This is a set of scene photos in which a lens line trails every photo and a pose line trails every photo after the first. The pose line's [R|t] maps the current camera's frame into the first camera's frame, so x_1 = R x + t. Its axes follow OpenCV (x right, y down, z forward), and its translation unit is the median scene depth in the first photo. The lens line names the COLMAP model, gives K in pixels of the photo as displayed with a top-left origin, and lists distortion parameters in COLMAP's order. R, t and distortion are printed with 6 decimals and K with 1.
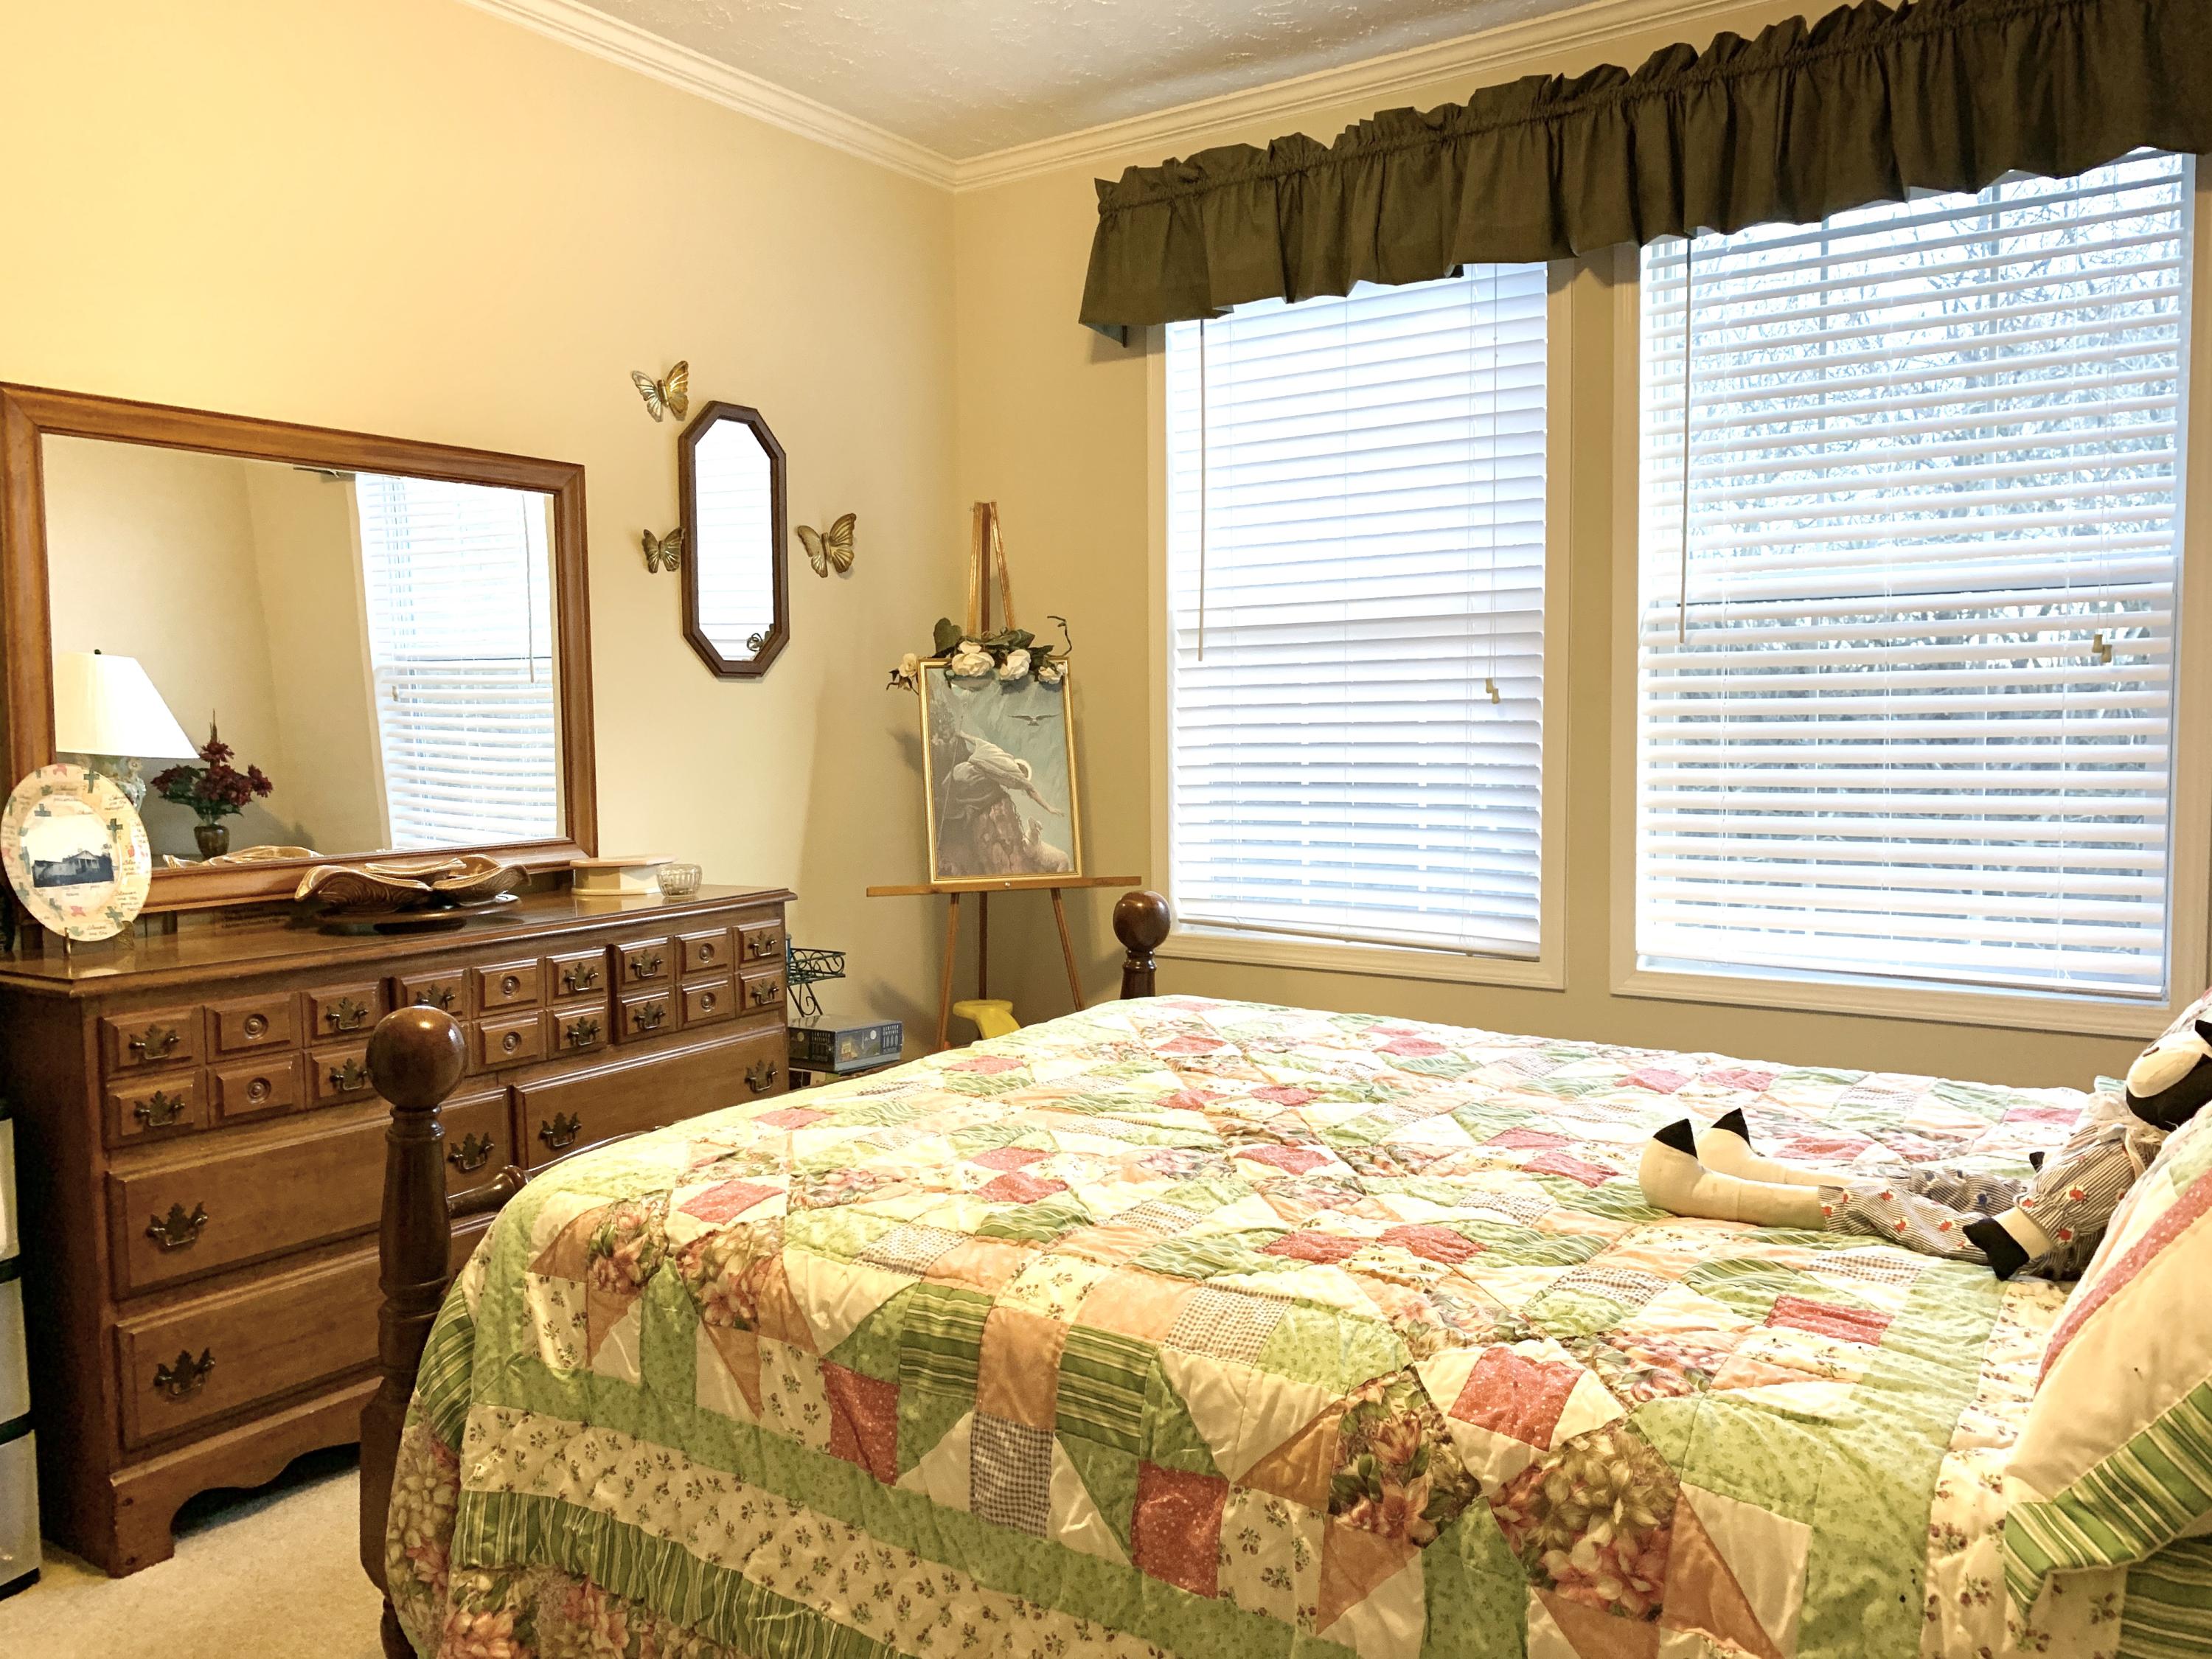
lens RADIAL K [[1666.6, 0, 1105.3], [0, 1666.6, 893.5], [0, 0, 1]] dist [-0.000563, -0.000085]
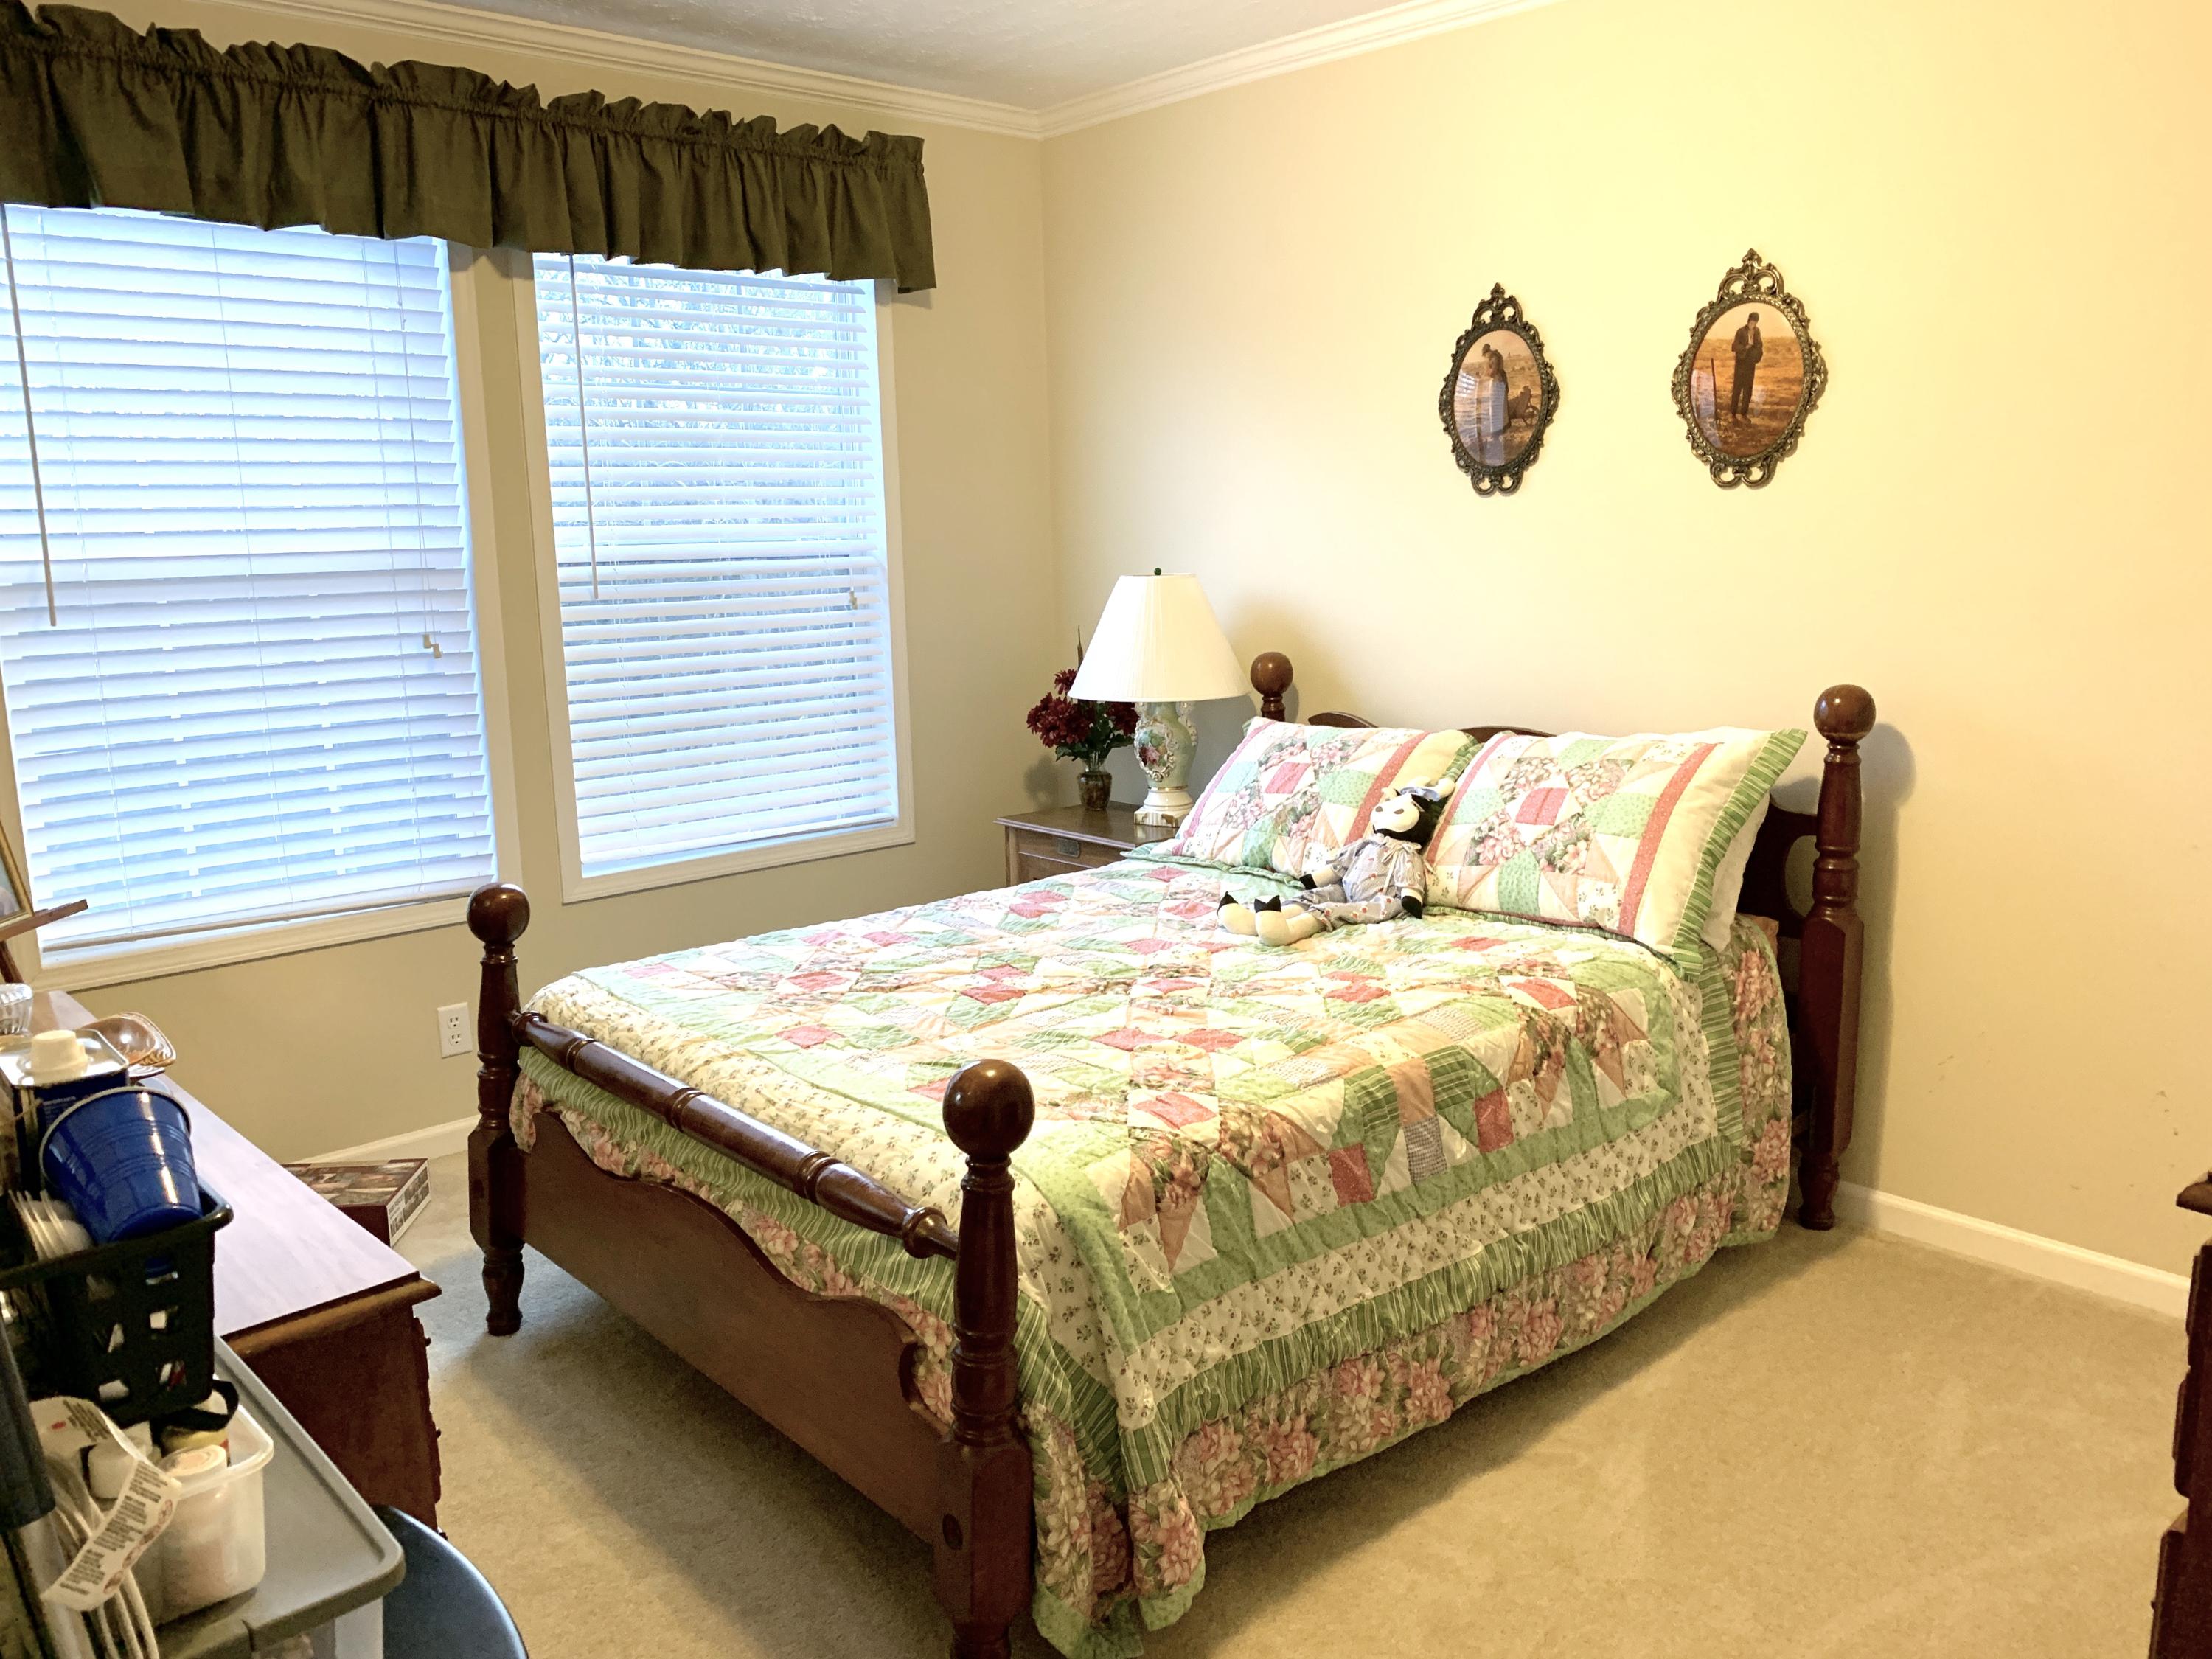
lens RADIAL K [[1714.9, 0, 1106.0], [0, 1714.9, 829.5], [0, 0, 1]] dist [0.046712, 0.001154]
pose [[0.233096, -0.168917, 0.957671, -1.510534], [0.121190, 0.982167, 0.143740, -0.236482], [-0.964873, 0.082555, 0.249411, 0.701671]]
